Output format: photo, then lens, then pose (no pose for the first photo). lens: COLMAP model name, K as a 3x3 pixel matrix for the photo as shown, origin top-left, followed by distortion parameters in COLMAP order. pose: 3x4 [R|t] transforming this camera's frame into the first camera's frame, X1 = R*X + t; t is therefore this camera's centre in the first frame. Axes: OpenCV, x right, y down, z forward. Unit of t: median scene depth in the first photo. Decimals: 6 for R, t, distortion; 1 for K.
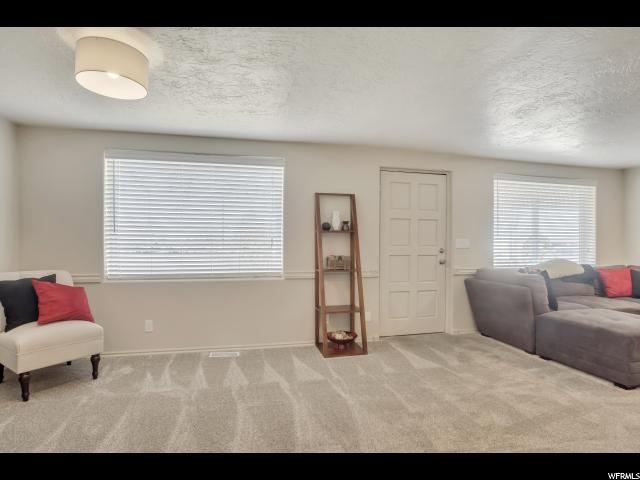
lens RADIAL K [[335.0, 0, 320.7], [0, 335.0, 244.1], [0, 0, 1]] dist [-0.016553, 0.000622]
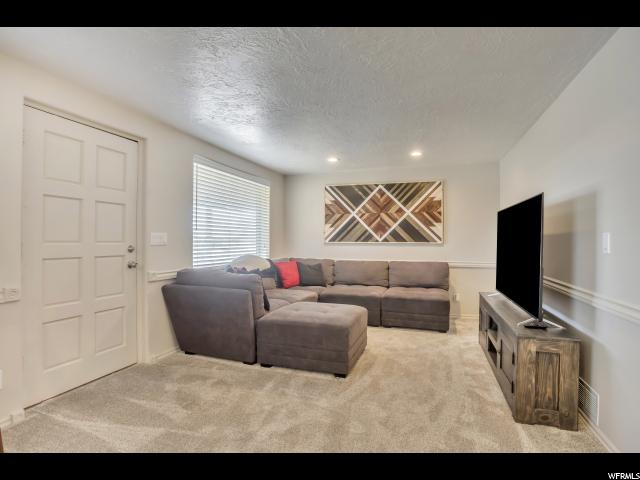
lens RADIAL K [[335.0, 0, 320.7], [0, 335.0, 244.1], [0, 0, 1]] dist [-0.016553, 0.000622]
pose [[0.537918, -0.009061, 0.842949, -0.013803], [-0.010166, 0.999800, 0.017234, -0.006706], [-0.842936, -0.017840, 0.537718, 0.293664]]
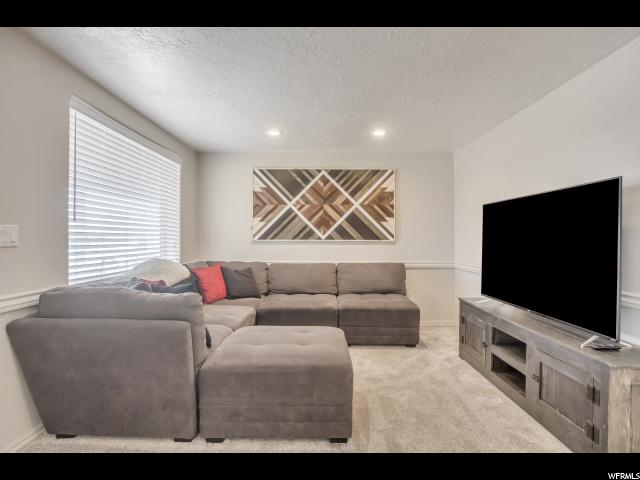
lens RADIAL K [[348.8, 0, 318.8], [0, 348.8, 238.0], [0, 0, 1]] dist [-0.020392, 0.009070]
pose [[0.242340, -0.001303, 0.970190, 0.110988], [-0.010159, 0.999941, 0.003880, -0.004594], [-0.970138, -0.010797, 0.242313, 0.529836]]
